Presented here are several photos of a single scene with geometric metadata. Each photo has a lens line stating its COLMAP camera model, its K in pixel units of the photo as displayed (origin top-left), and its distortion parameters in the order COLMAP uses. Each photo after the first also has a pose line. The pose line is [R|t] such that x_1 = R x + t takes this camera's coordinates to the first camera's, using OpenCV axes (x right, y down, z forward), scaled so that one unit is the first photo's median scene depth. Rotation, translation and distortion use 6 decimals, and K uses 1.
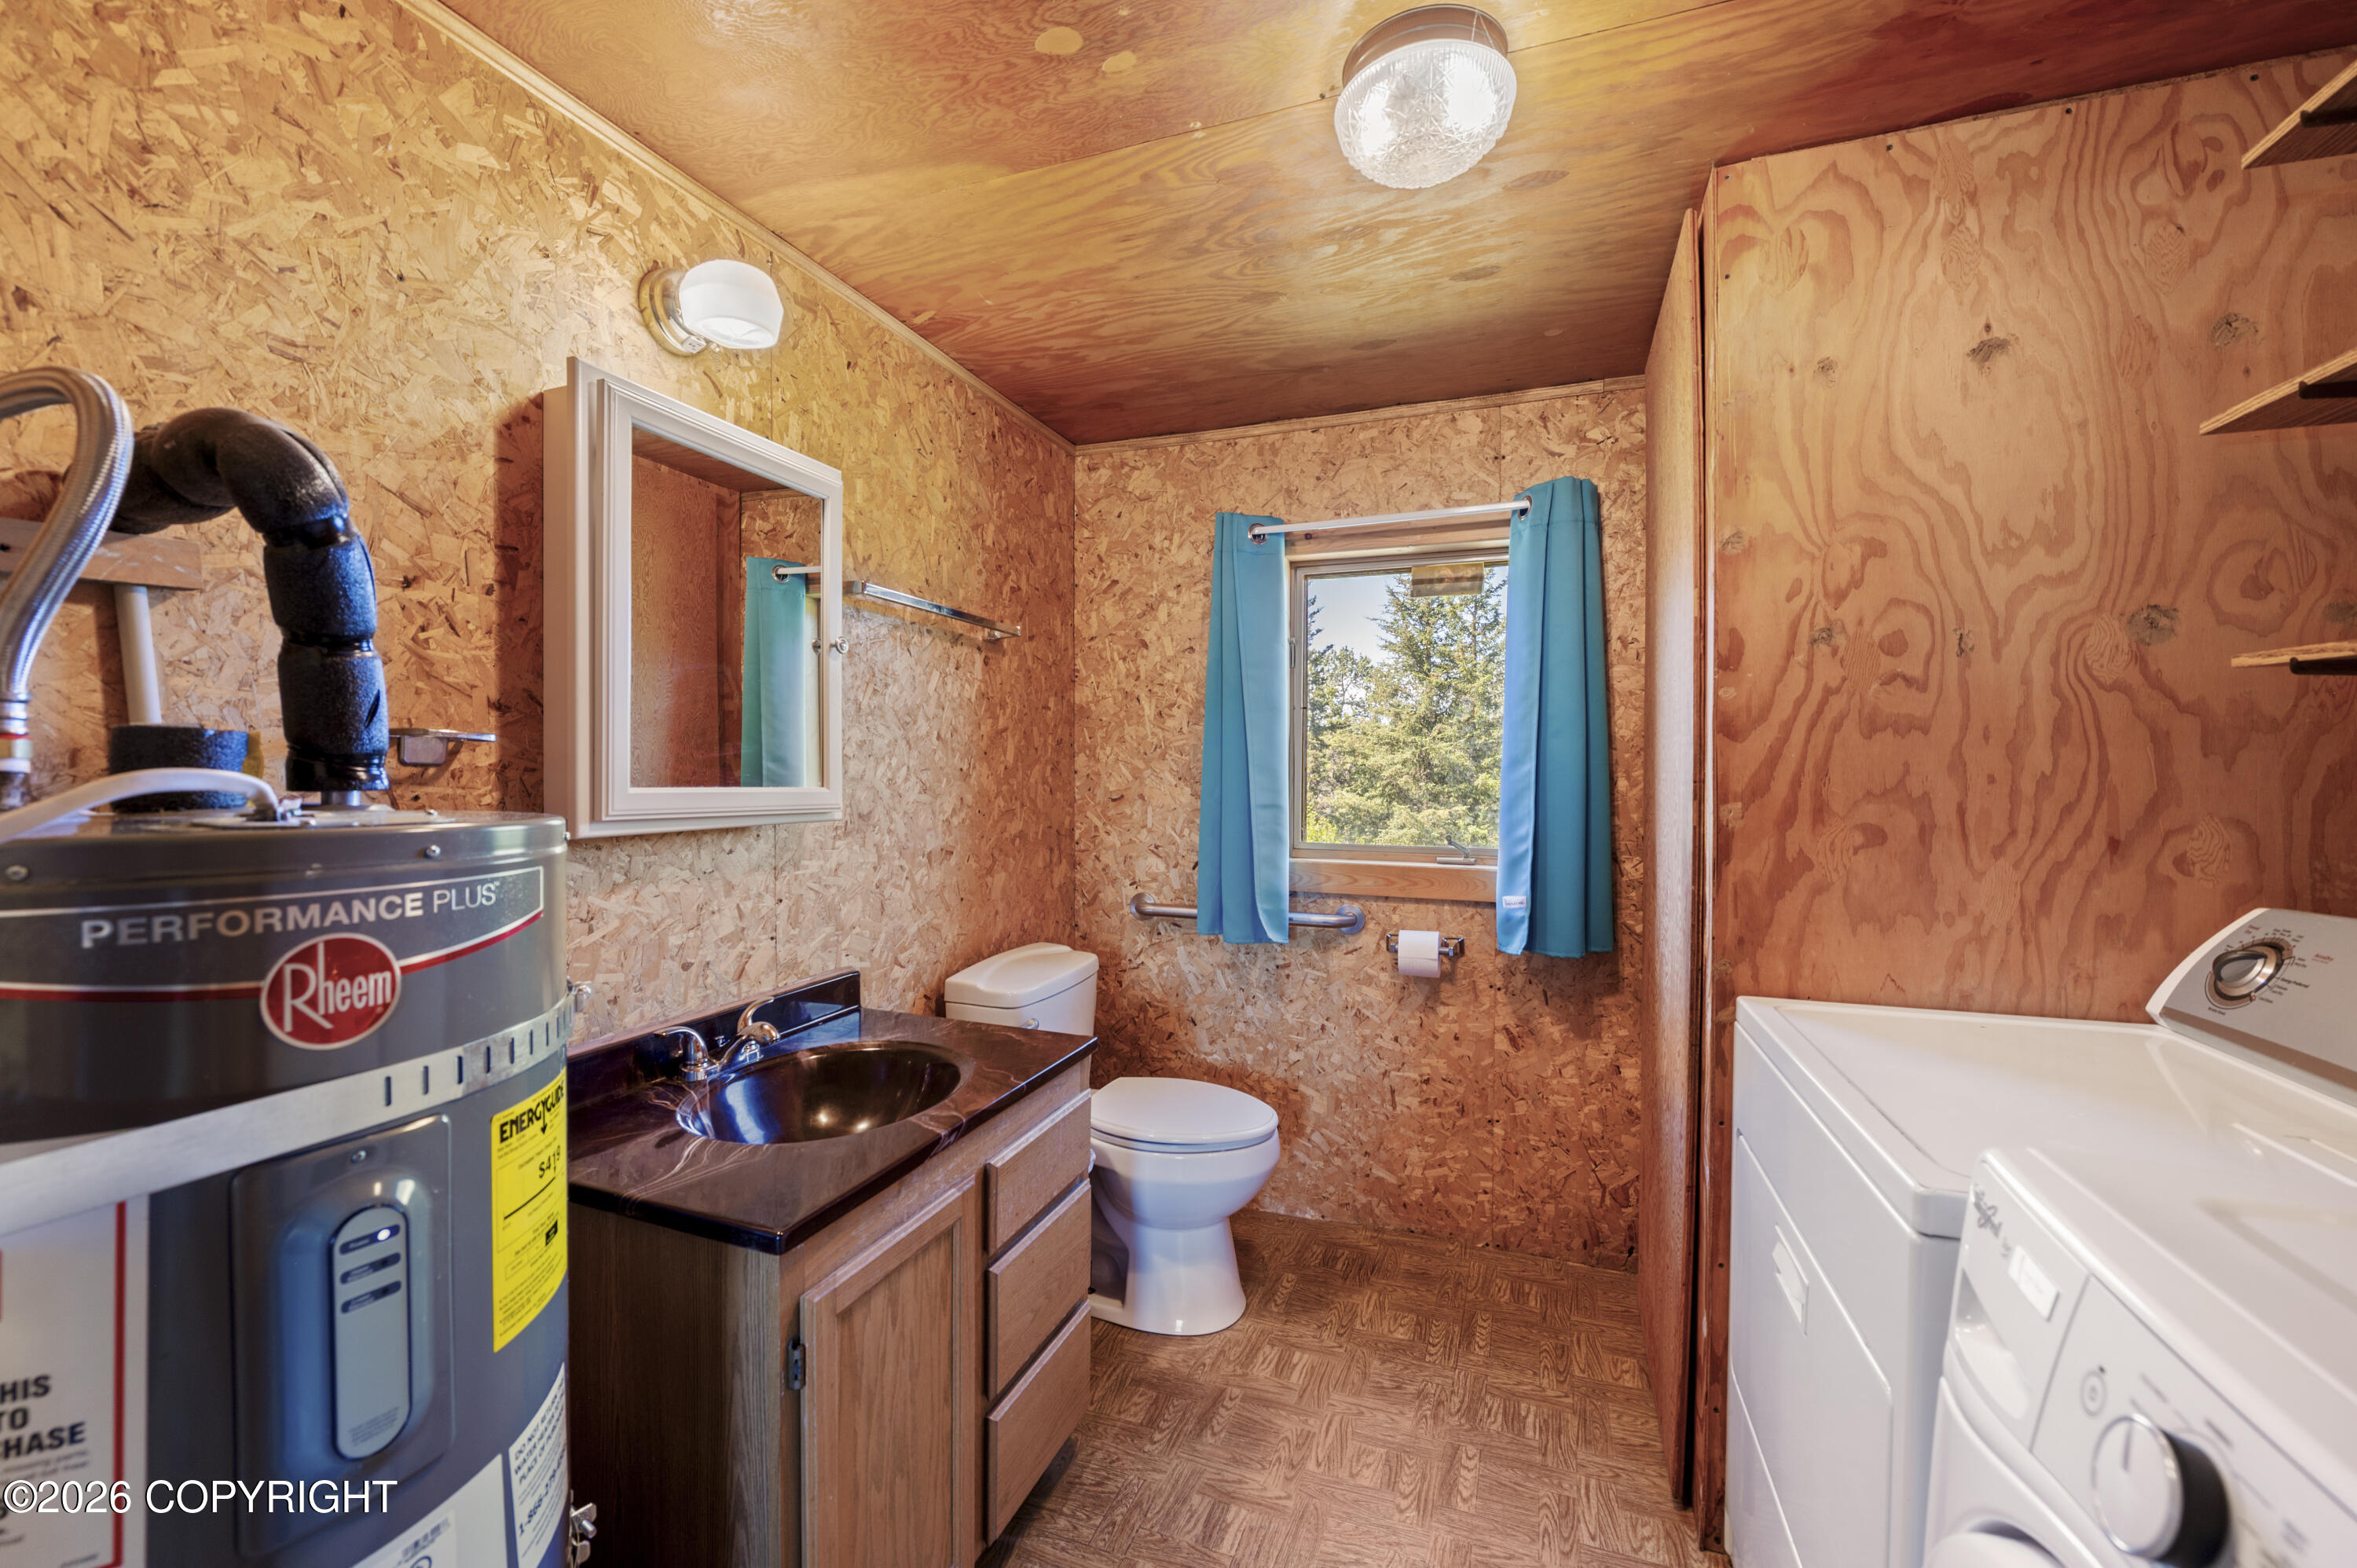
lens RADIAL K [[938.8, 0, 1166.5], [0, 938.8, 769.5], [0, 0, 1]] dist [-0.006989, -0.000337]
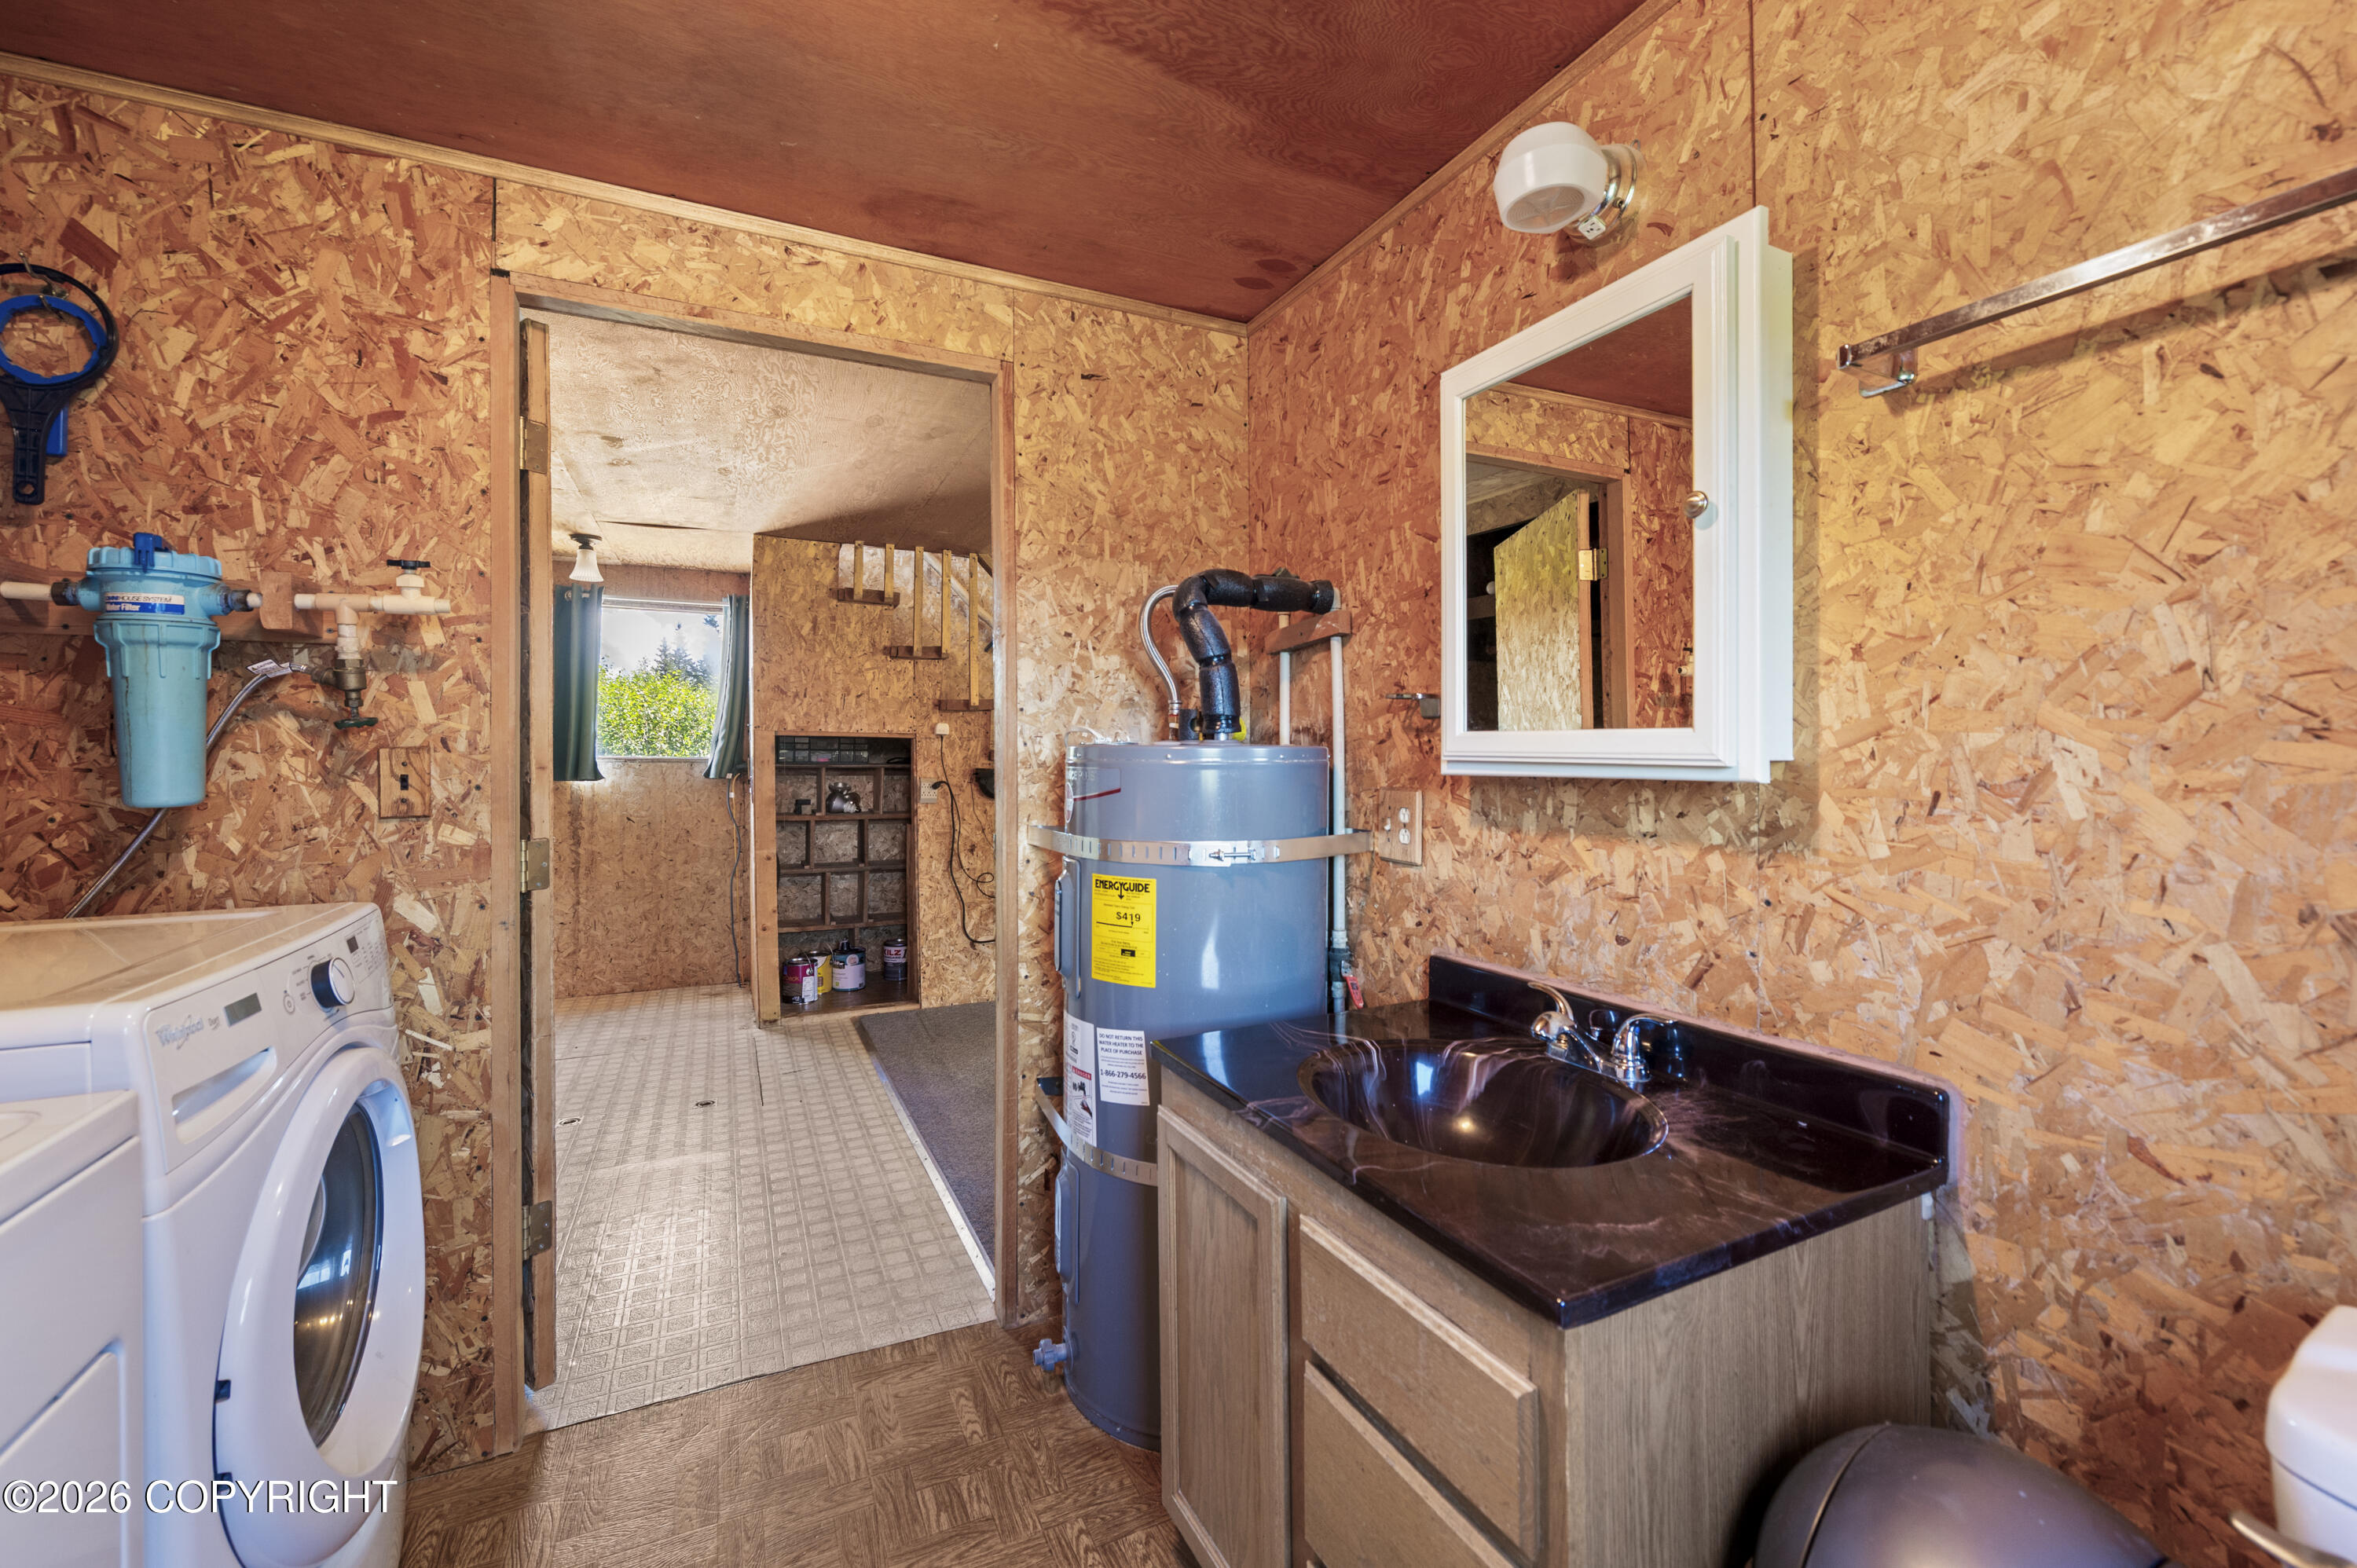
lens RADIAL K [[946.9, 0, 1175.1], [0, 946.9, 738.7], [0, 0, 1]] dist [-0.007483, -0.000099]
pose [[-0.691201, -0.022787, -0.722303, 0.440975], [0.000542, 0.999486, -0.032050, 0.062003], [0.722662, -0.022545, -0.690833, 1.467478]]
